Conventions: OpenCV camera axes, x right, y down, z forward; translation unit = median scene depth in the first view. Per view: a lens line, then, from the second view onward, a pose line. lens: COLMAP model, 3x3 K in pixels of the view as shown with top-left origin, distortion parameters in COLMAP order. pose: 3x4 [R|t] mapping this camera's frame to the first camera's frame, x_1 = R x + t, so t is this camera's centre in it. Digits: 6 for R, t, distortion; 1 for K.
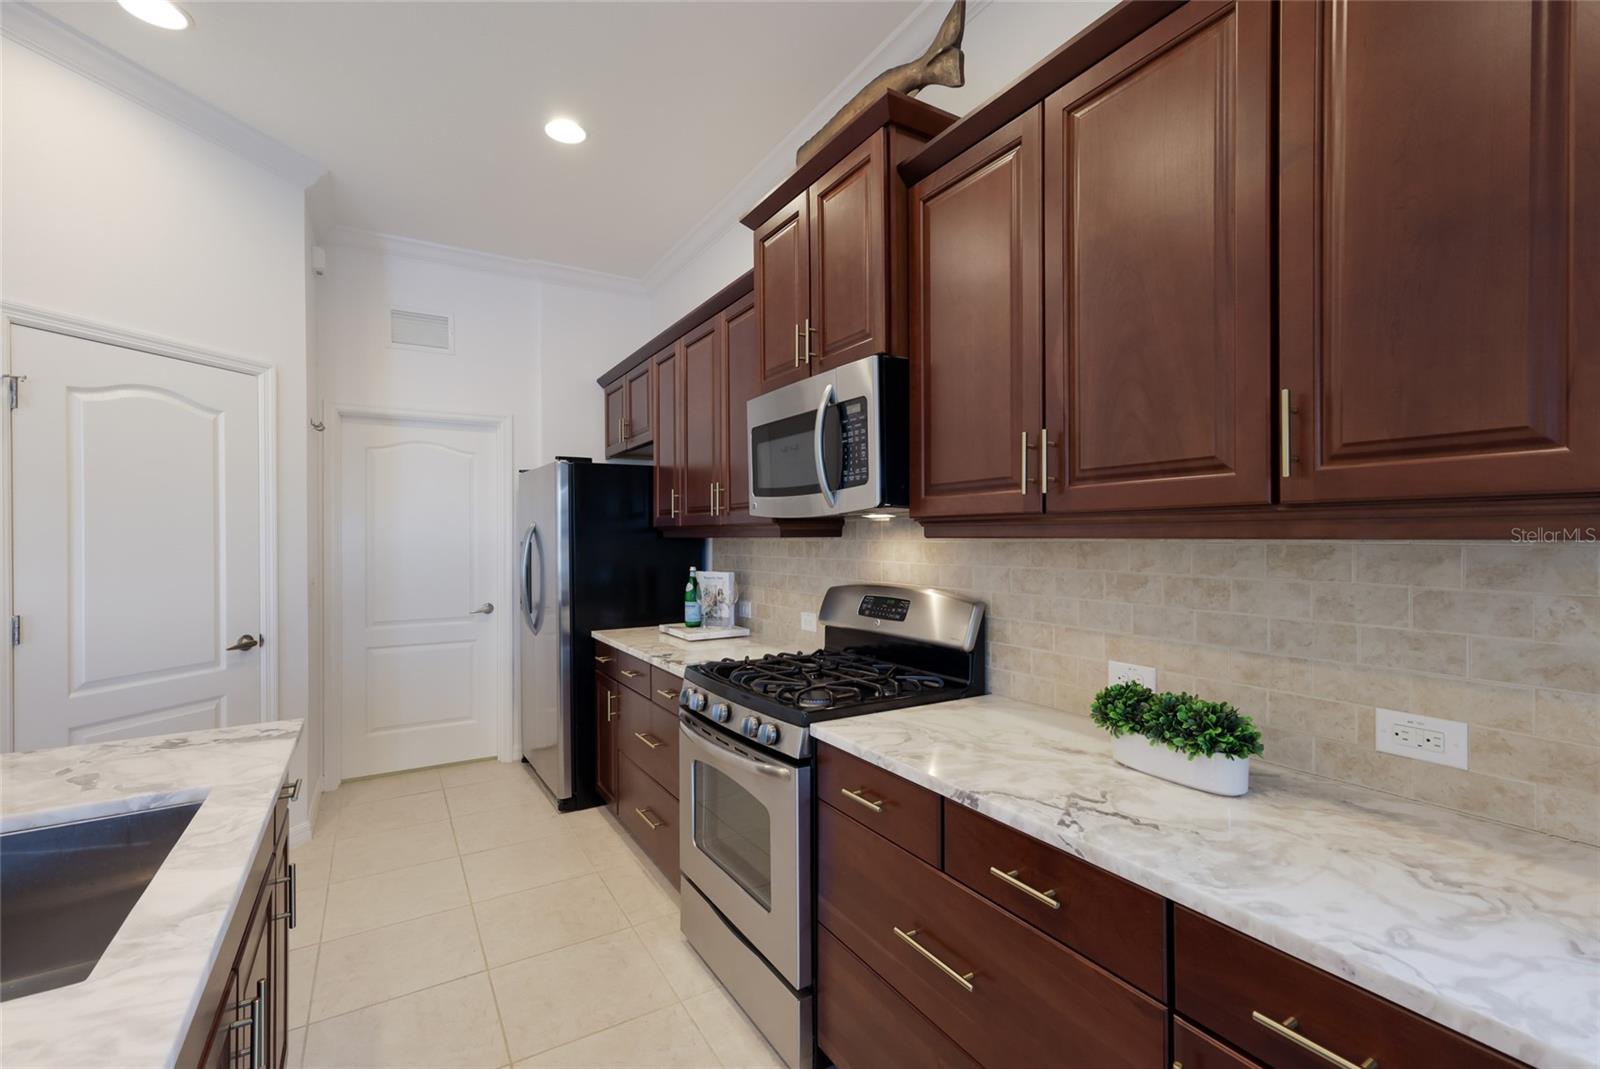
lens RADIAL K [[699.8, 0, 800.0], [0, 699.8, 534.5], [0, 0, 1]] dist [0.016289, 0.000113]
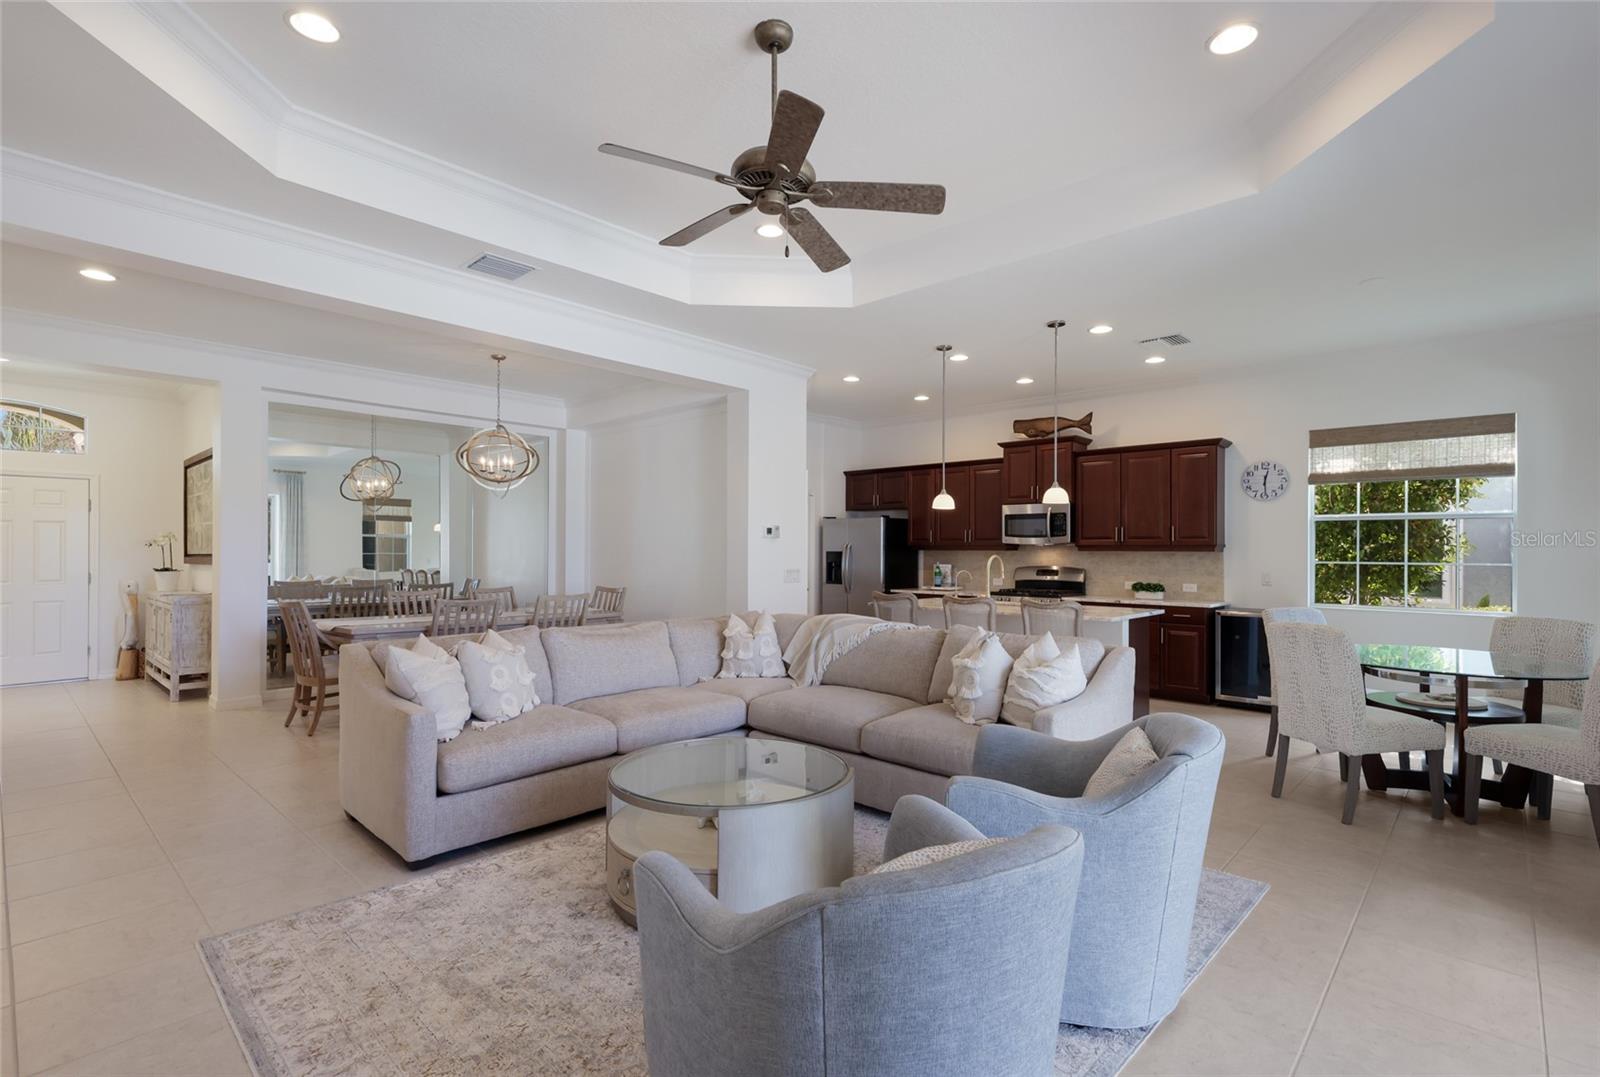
lens RADIAL K [[745.6, 0, 800.1], [0, 745.6, 546.9], [0, 0, 1]] dist [0.016736, 0.000074]
pose [[0.961162, 0.010867, 0.275770, -2.388272], [-0.009882, 0.999939, -0.004962, 0.018508], [-0.275807, 0.002044, 0.961211, -2.463897]]
